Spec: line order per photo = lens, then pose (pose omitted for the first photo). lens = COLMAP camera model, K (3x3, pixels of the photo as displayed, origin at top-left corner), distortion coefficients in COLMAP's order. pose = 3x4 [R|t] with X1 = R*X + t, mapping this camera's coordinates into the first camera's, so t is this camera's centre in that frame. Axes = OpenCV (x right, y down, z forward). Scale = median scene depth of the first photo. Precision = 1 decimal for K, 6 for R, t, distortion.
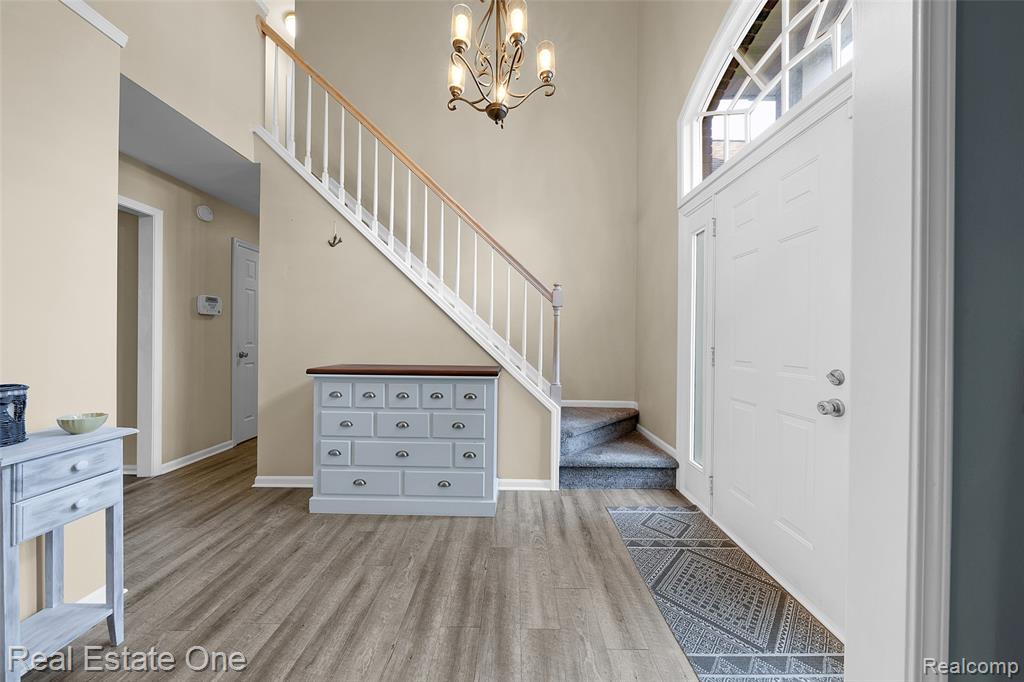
lens RADIAL K [[356.4, 0, 510.4], [0, 356.4, 338.8], [0, 0, 1]] dist [-0.002611, 0.000306]
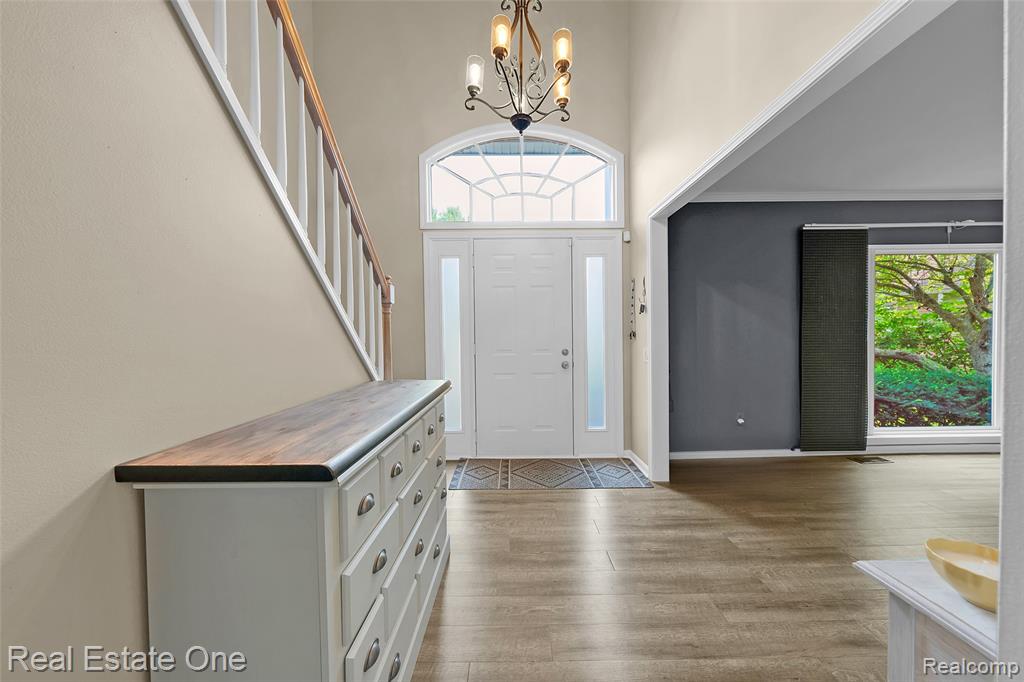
lens RADIAL K [[356.4, 0, 513.8], [0, 356.4, 337.8], [0, 0, 1]] dist [-0.002611, 0.000306]
pose [[-0.028095, -0.025172, 0.999288, -1.296466], [0.012723, 0.999593, 0.025537, -0.044707], [-0.999524, 0.013431, -0.027764, 1.261053]]
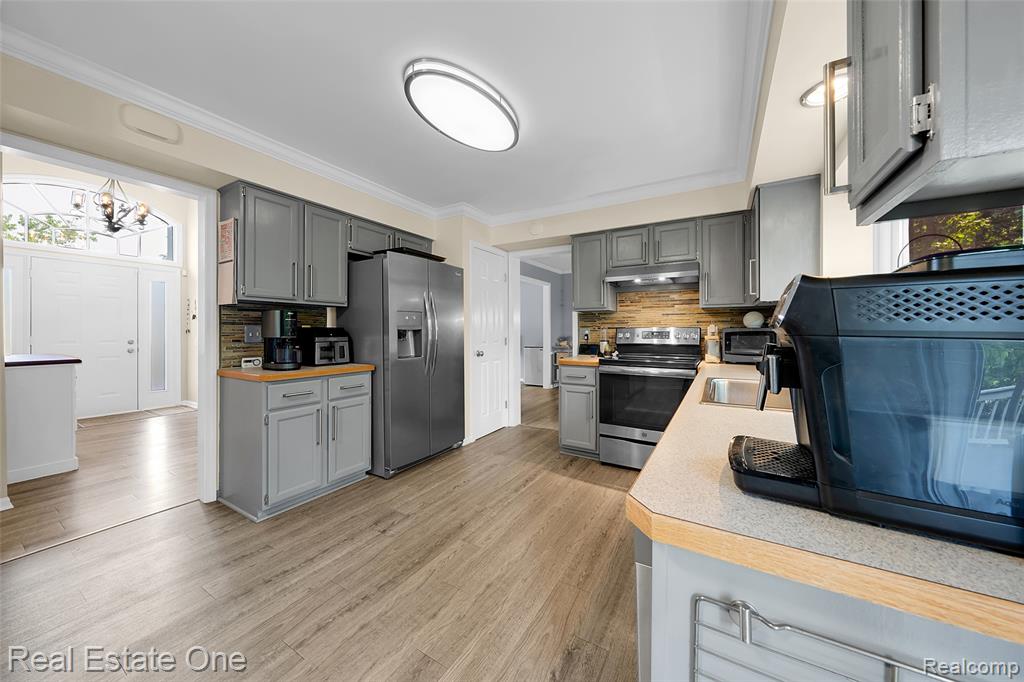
lens RADIAL K [[356.4, 0, 511.8], [0, 356.4, 332.4], [0, 0, 1]] dist [-0.002611, 0.000306]
pose [[-0.871242, -0.010482, 0.490742, -3.778016], [-0.008255, 0.999943, 0.006702, -0.038828], [-0.490784, 0.001787, -0.871279, 2.010965]]
